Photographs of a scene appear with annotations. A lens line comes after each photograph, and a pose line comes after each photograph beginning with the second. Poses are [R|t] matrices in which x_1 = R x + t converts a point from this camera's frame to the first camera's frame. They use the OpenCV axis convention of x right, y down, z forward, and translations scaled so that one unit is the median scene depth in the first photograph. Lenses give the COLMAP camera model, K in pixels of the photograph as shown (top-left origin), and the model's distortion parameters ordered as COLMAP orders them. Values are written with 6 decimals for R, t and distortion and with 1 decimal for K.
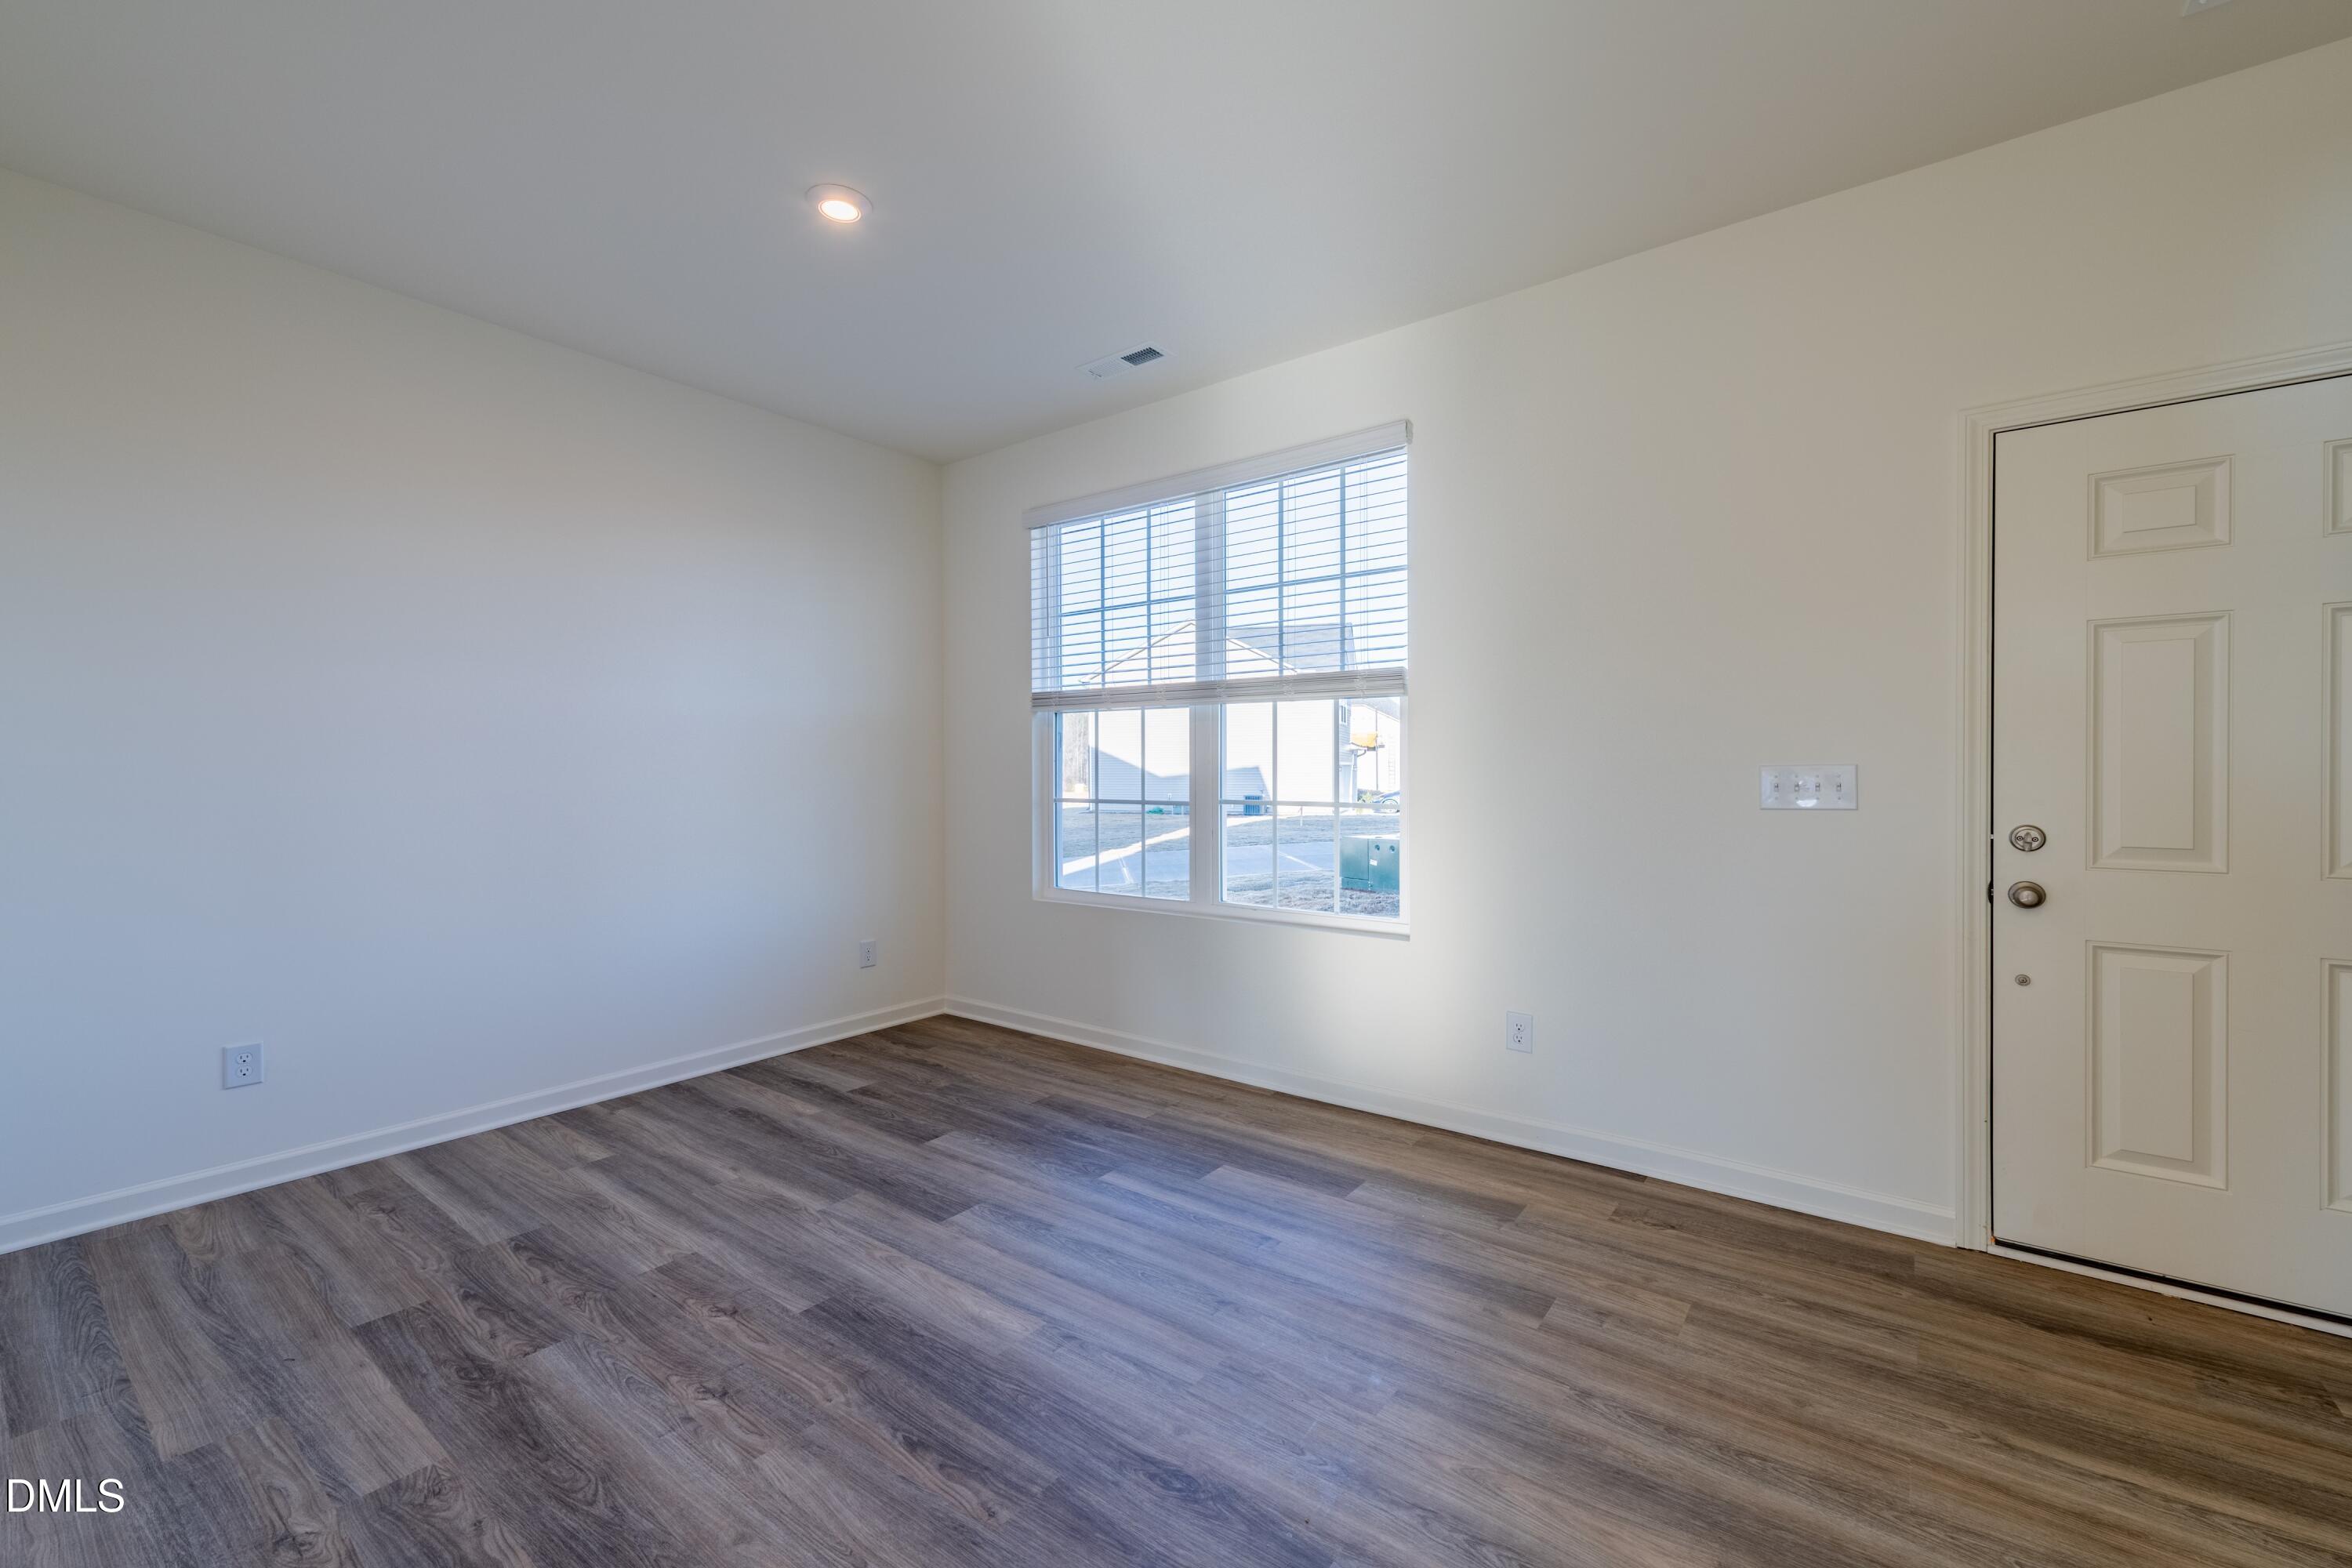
lens RADIAL K [[939.0, 0, 1188.0], [0, 939.0, 772.7], [0, 0, 1]] dist [0.011116, -0.003019]
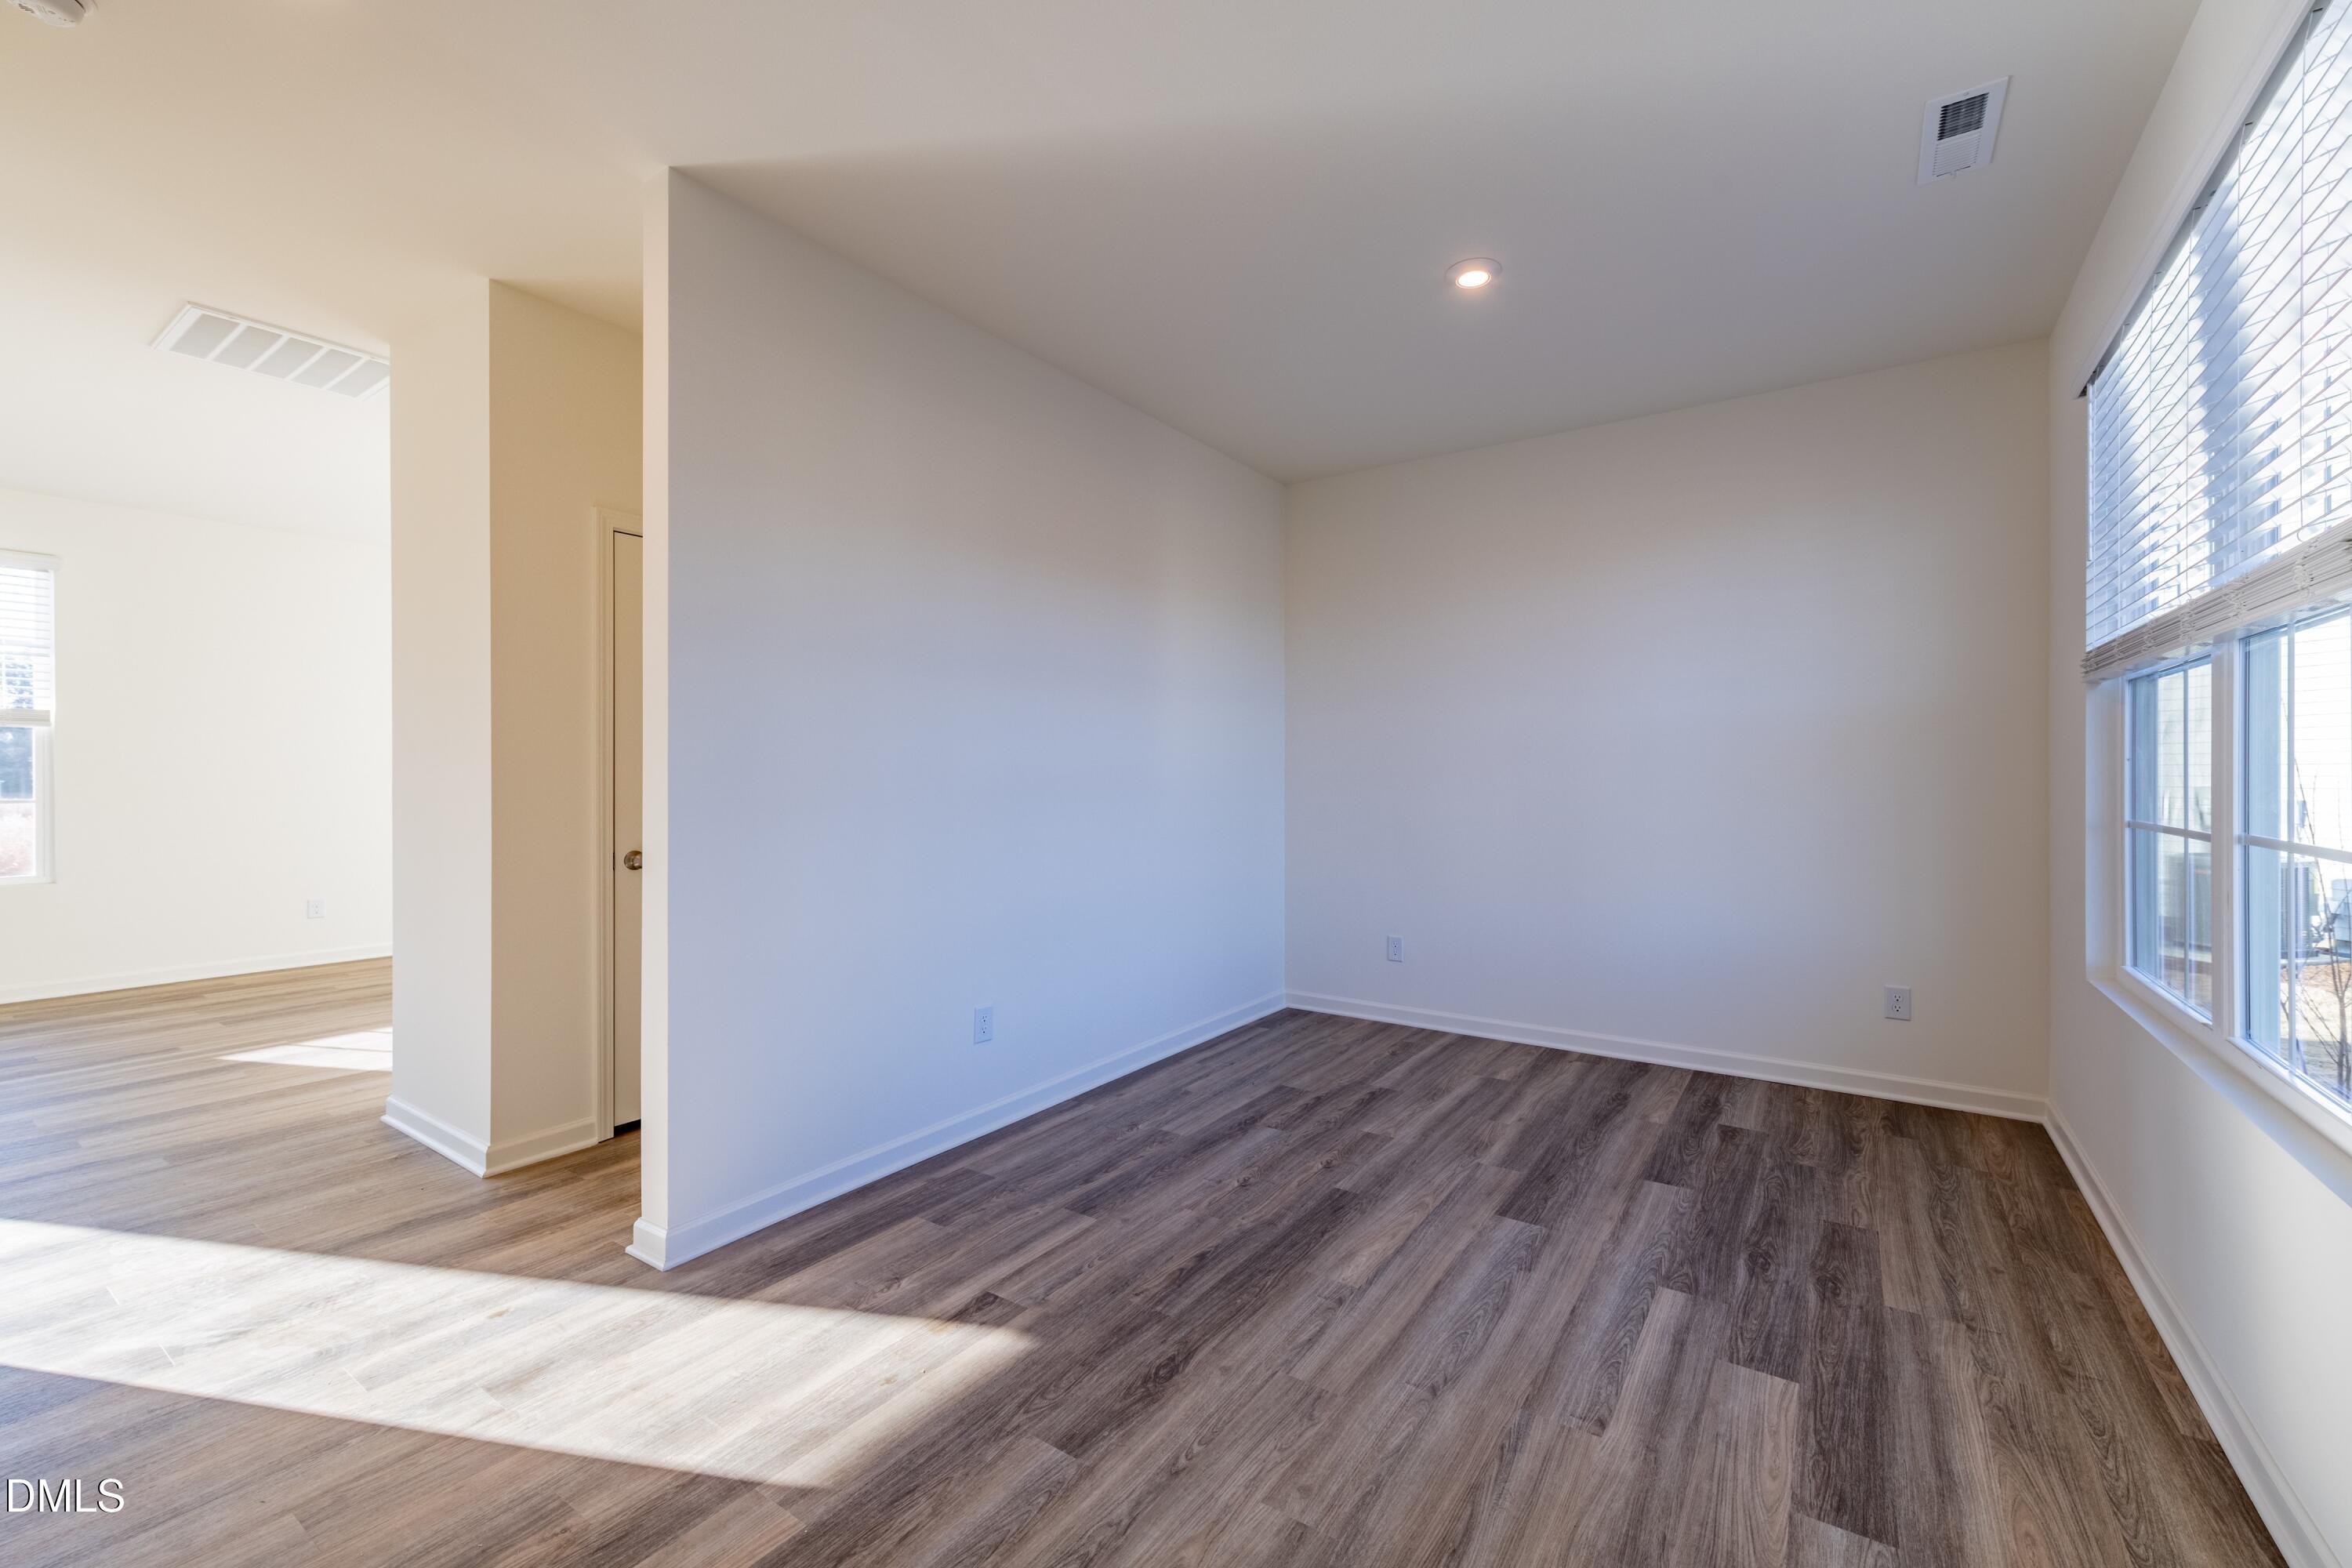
lens RADIAL K [[939.0, 0, 1190.1], [0, 939.0, 787.0], [0, 0, 1]] dist [0.011116, -0.003019]
pose [[0.053860, 0.013419, -0.998458, 0.662168], [-0.000413, 0.999910, 0.013417, -0.003805], [0.998548, -0.000310, 0.053860, 0.544825]]
